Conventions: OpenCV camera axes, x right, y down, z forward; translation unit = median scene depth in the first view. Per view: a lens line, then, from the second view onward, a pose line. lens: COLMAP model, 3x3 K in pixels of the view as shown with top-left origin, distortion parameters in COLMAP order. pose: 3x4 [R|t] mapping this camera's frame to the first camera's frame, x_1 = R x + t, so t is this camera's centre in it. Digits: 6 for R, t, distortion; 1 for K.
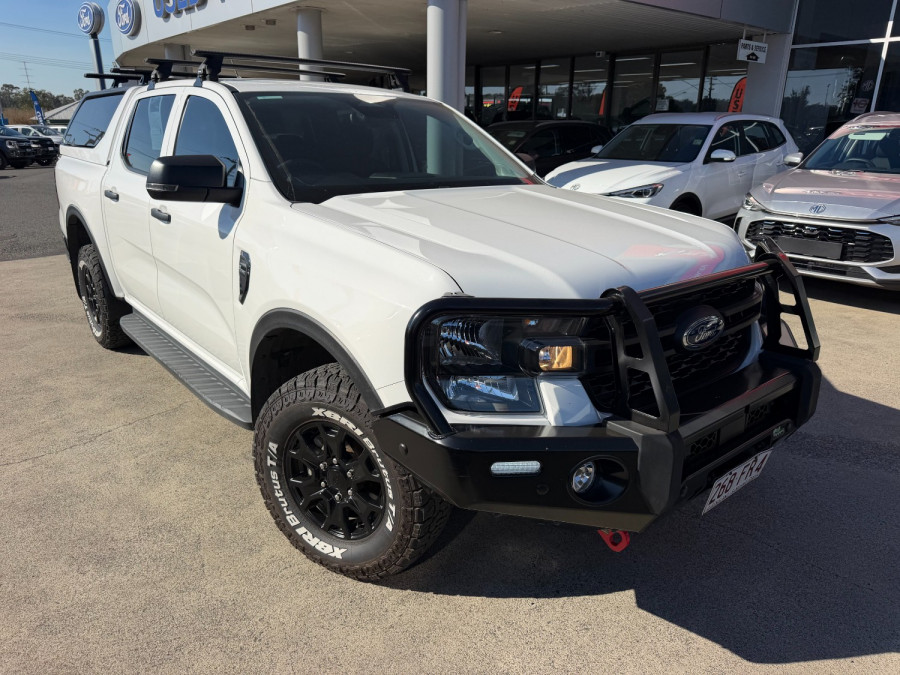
lens RADIAL K [[638.6, 0, 446.0], [0, 638.6, 337.1], [0, 0, 1]] dist [0.024053, -0.020969]
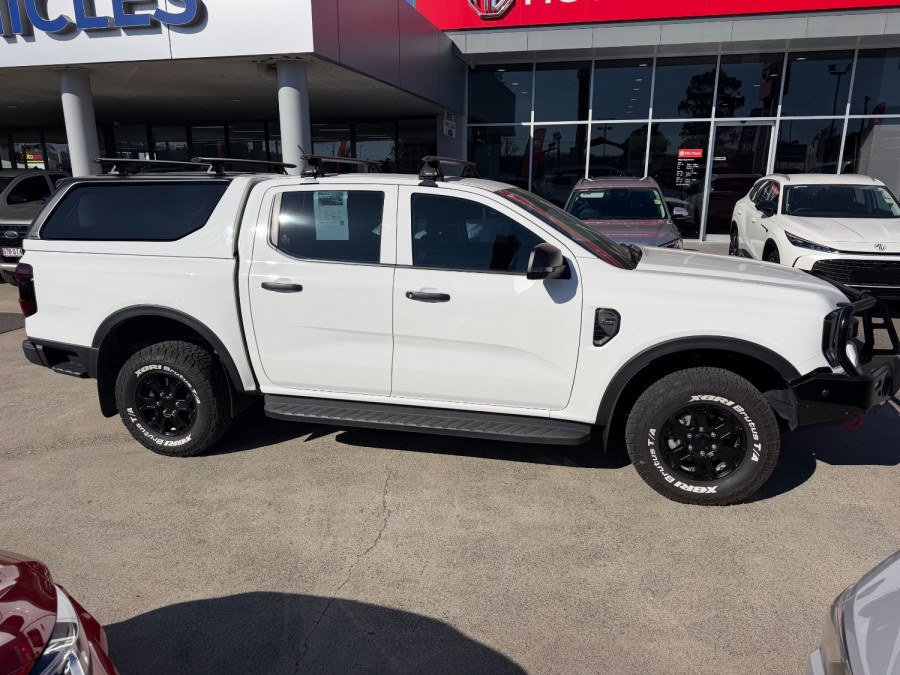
lens RADIAL K [[638.6, 0, 445.7], [0, 638.6, 345.0], [0, 0, 1]] dist [0.024053, -0.020969]
pose [[0.802480, -0.165247, 0.573341, -1.322022], [0.199082, 0.979975, 0.003801, -0.122415], [-0.562488, 0.111092, 0.819308, 0.058860]]
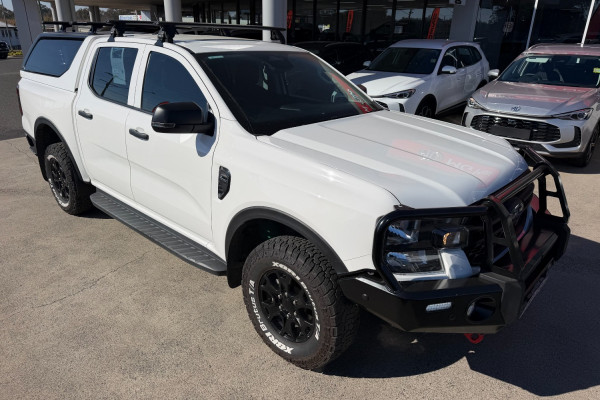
lens RADIAL K [[421.8, 0, 297.6], [0, 421.8, 204.2], [0, 0, 1]] dist [0.048783, -0.052639]
pose [[0.991343, -0.039476, 0.125222, -0.250948], [0.031179, 0.997229, 0.067545, -0.099818], [-0.127541, -0.063056, 0.989827, -0.043850]]
